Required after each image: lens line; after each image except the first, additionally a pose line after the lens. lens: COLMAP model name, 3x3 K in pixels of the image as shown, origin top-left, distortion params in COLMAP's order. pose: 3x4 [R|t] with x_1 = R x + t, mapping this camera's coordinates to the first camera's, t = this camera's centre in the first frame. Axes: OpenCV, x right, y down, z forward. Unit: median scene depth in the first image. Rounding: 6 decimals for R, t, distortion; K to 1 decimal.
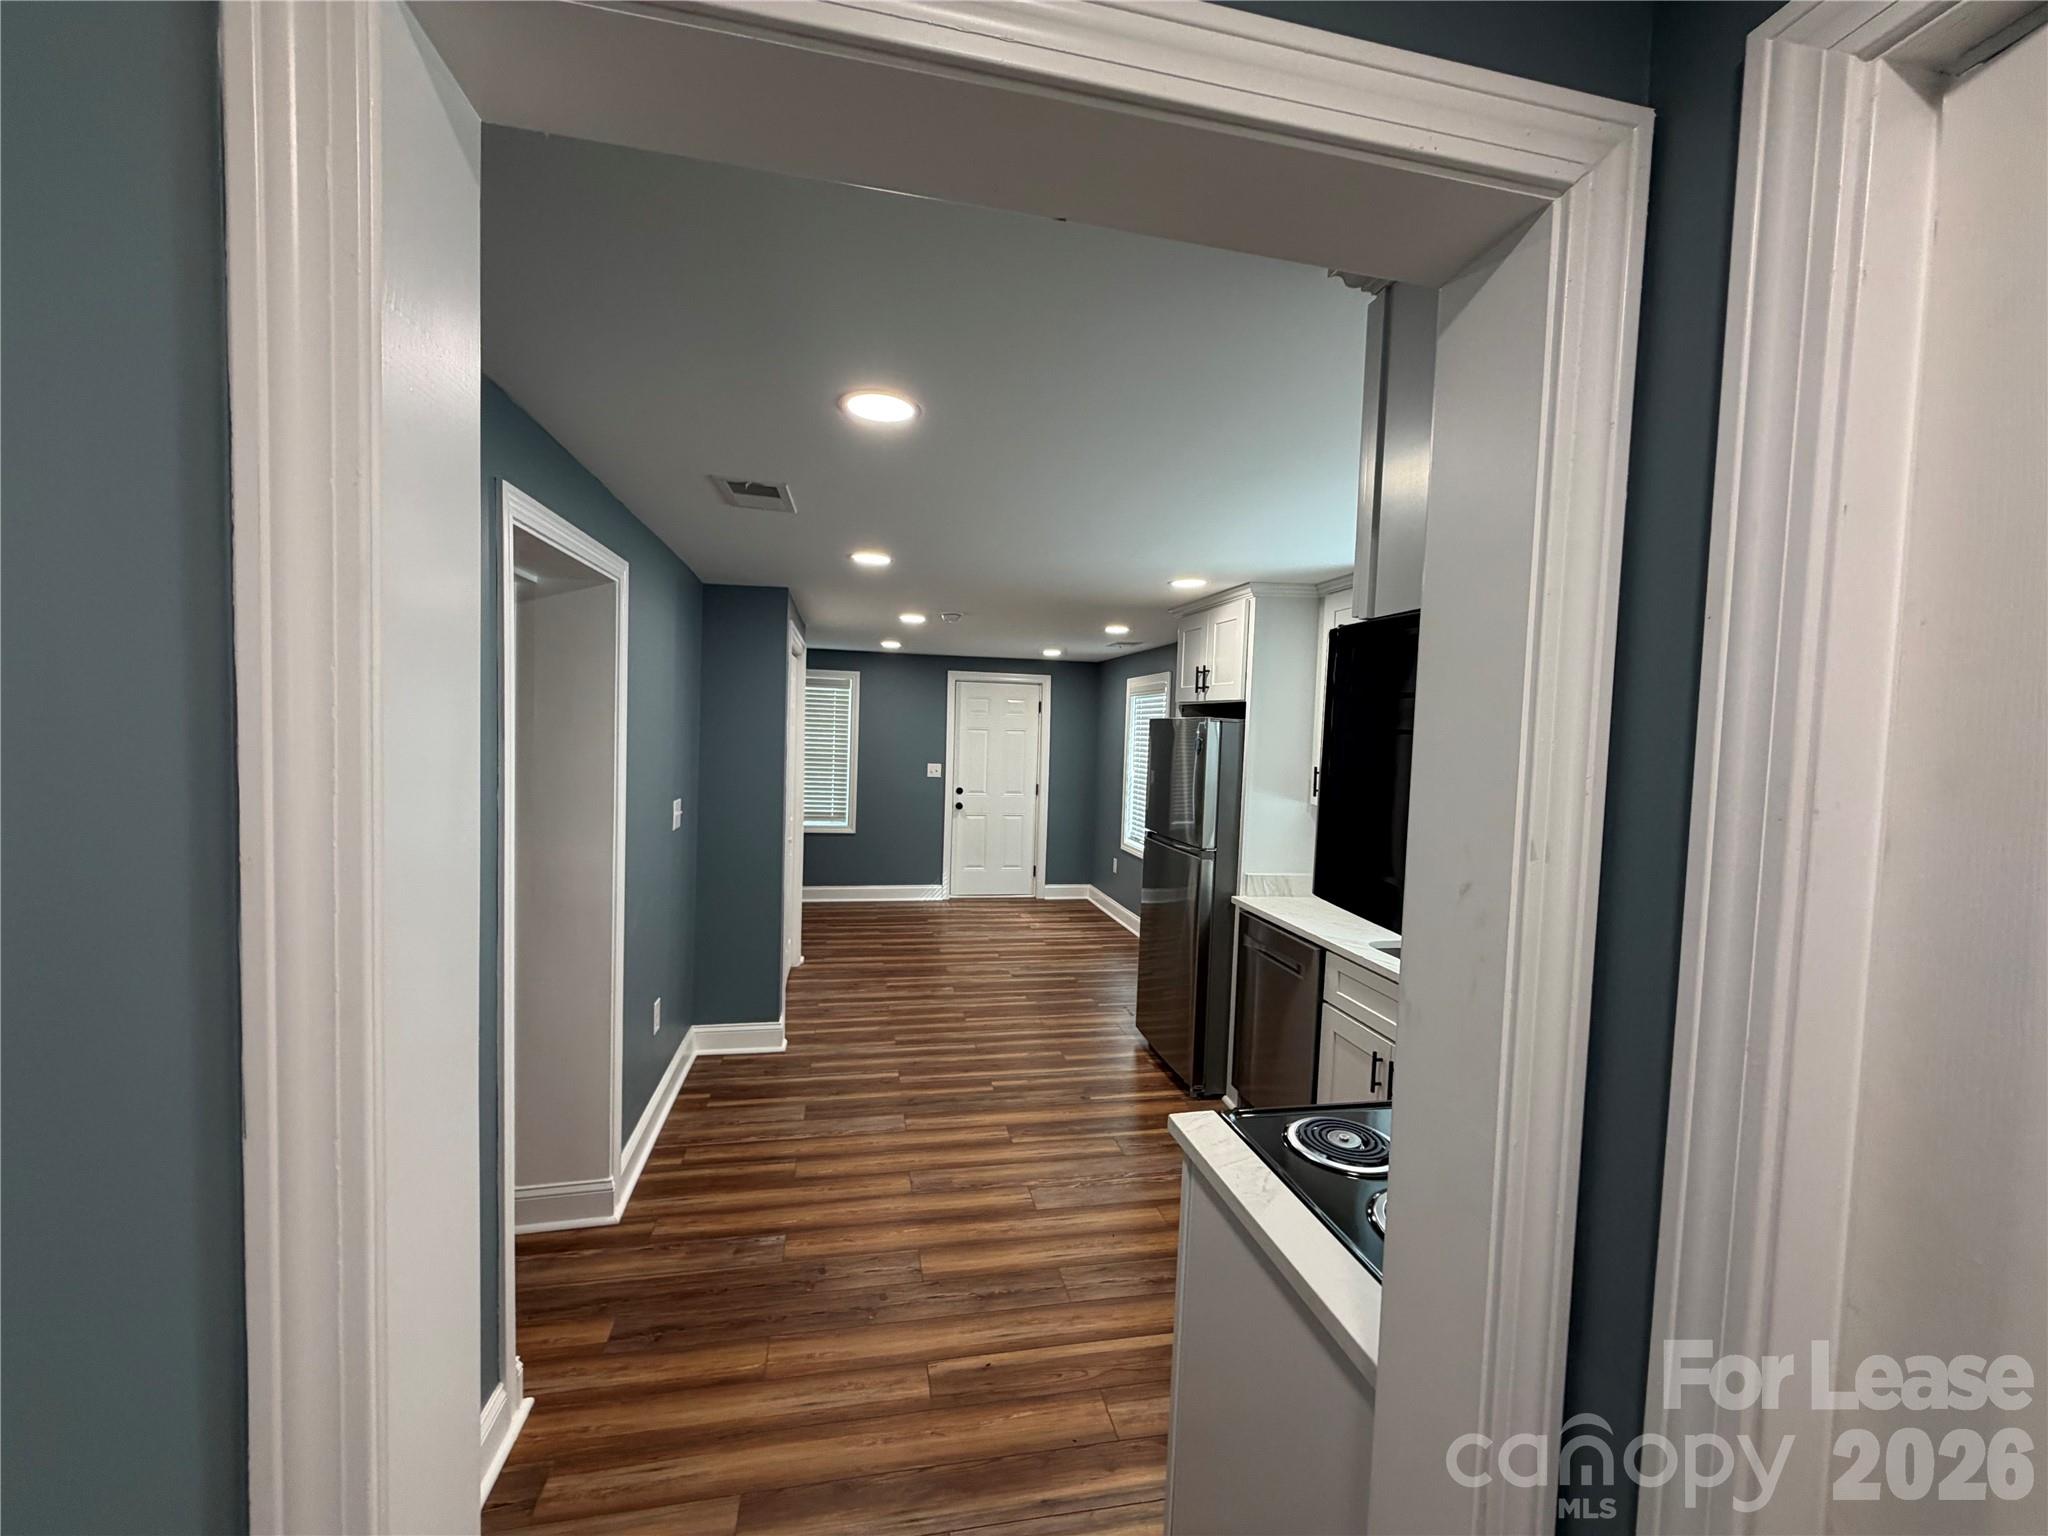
lens RADIAL K [[818.2, 0, 1021.8], [0, 818.2, 770.4], [0, 0, 1]] dist [0.002230, 0.000407]
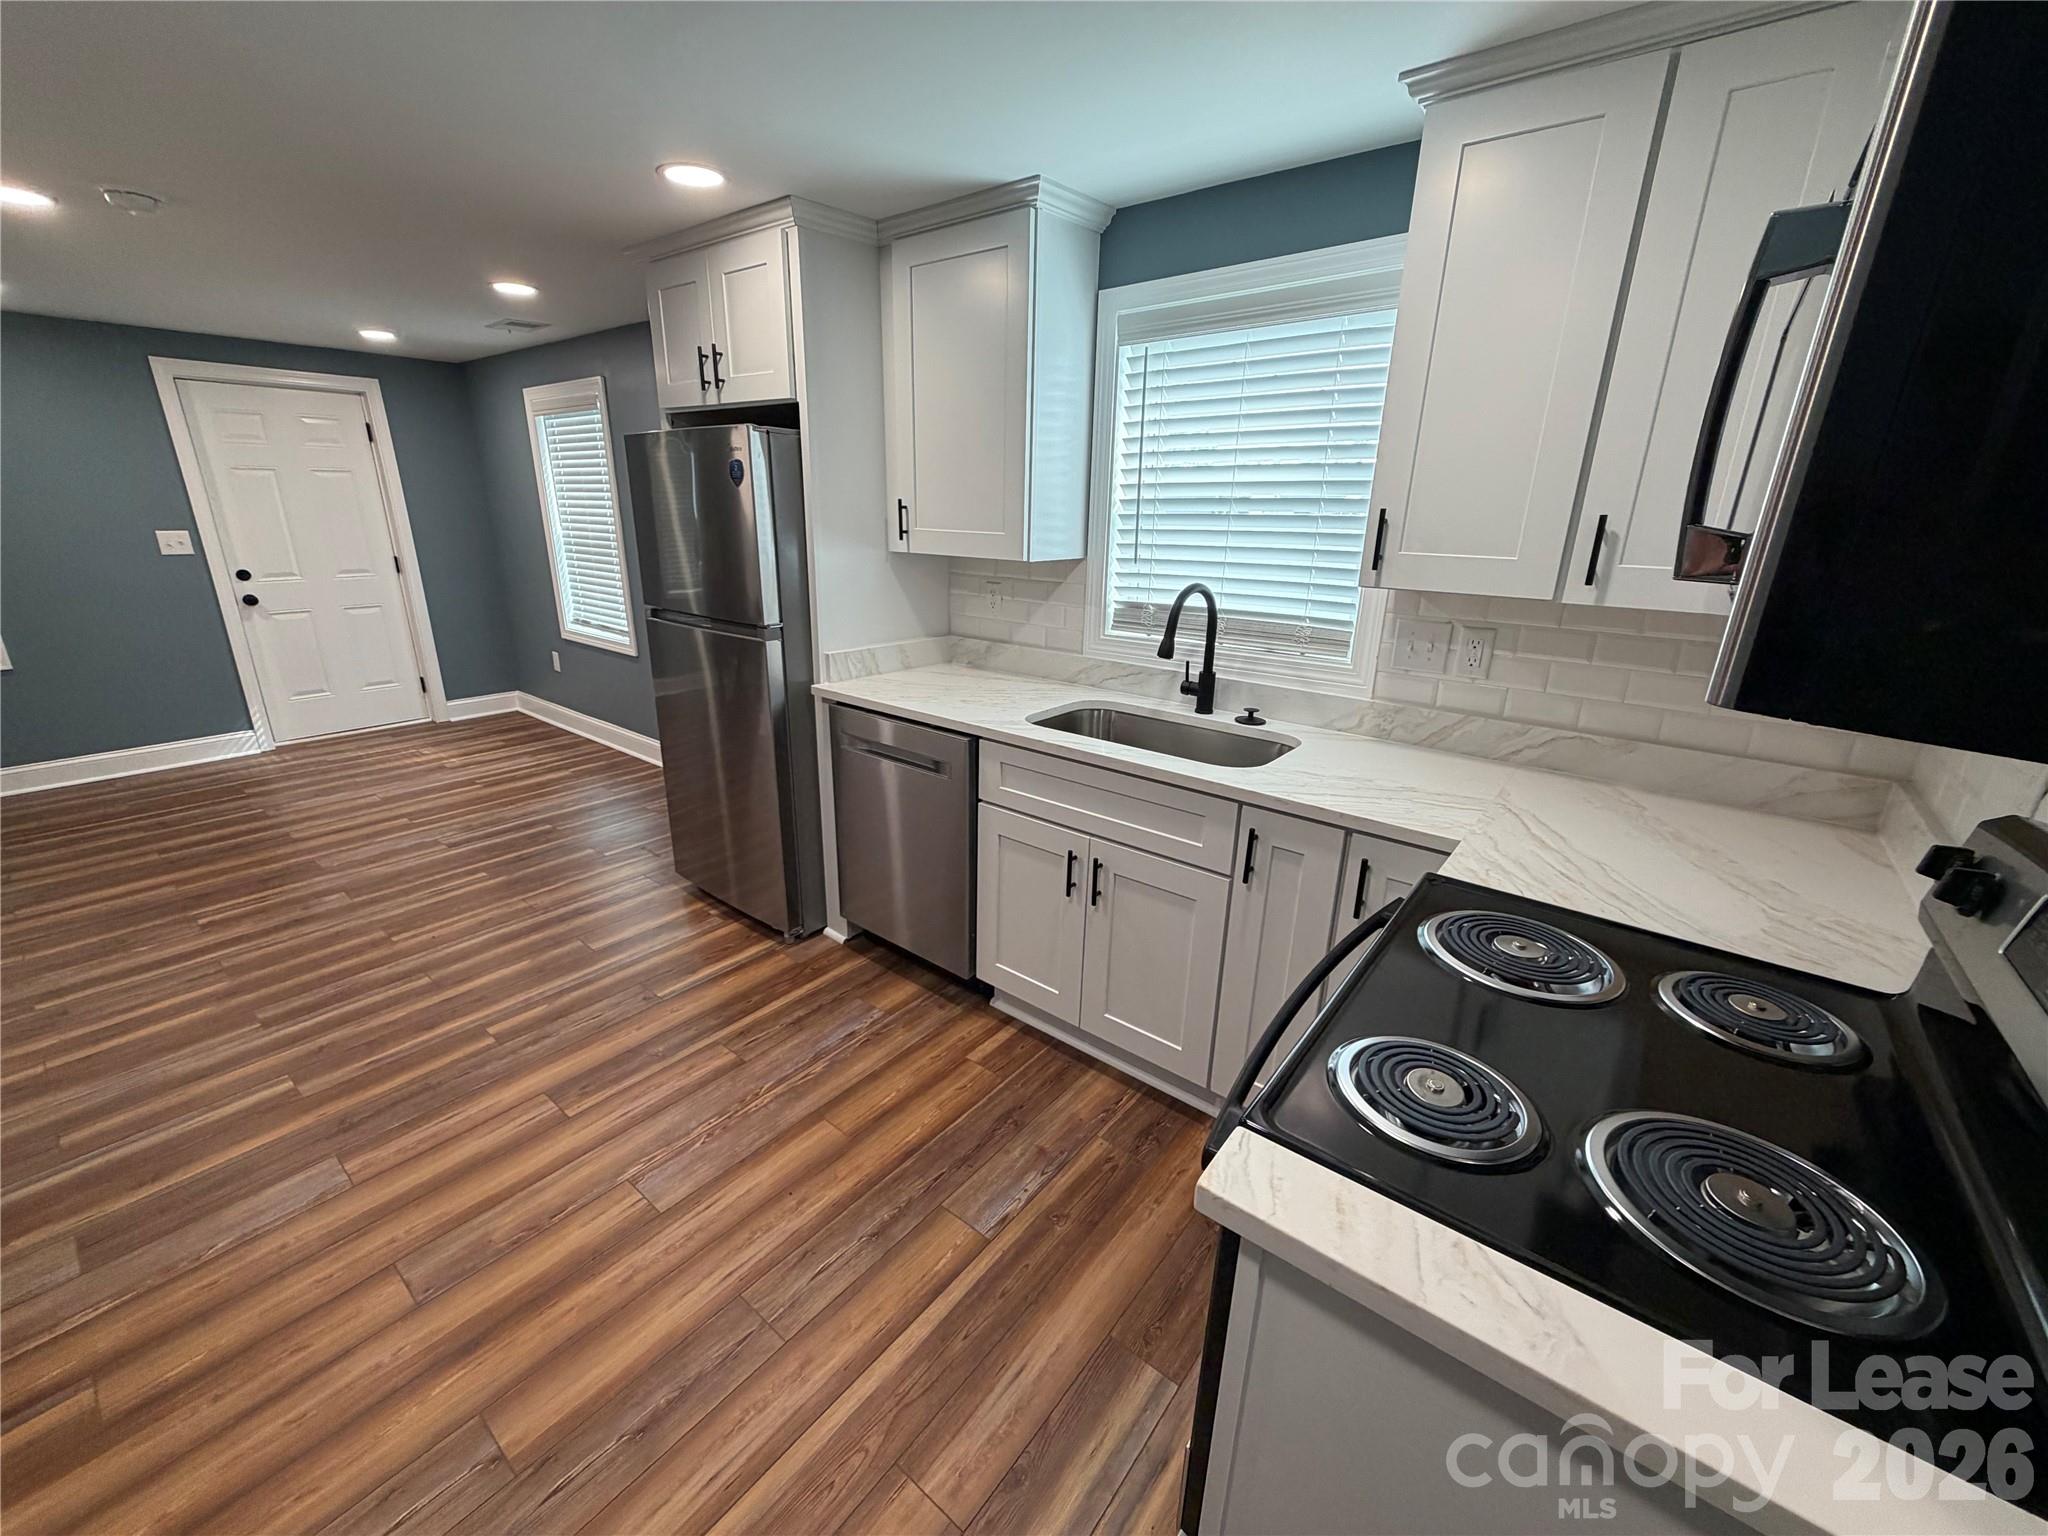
lens RADIAL K [[818.2, 0, 1014.2], [0, 818.2, 762.7], [0, 0, 1]] dist [0.002230, 0.000407]
pose [[0.772214, -0.213498, 0.598418, -0.055636], [0.042480, 0.957094, 0.286646, 0.014895], [-0.633941, -0.195932, 0.748151, 0.292108]]
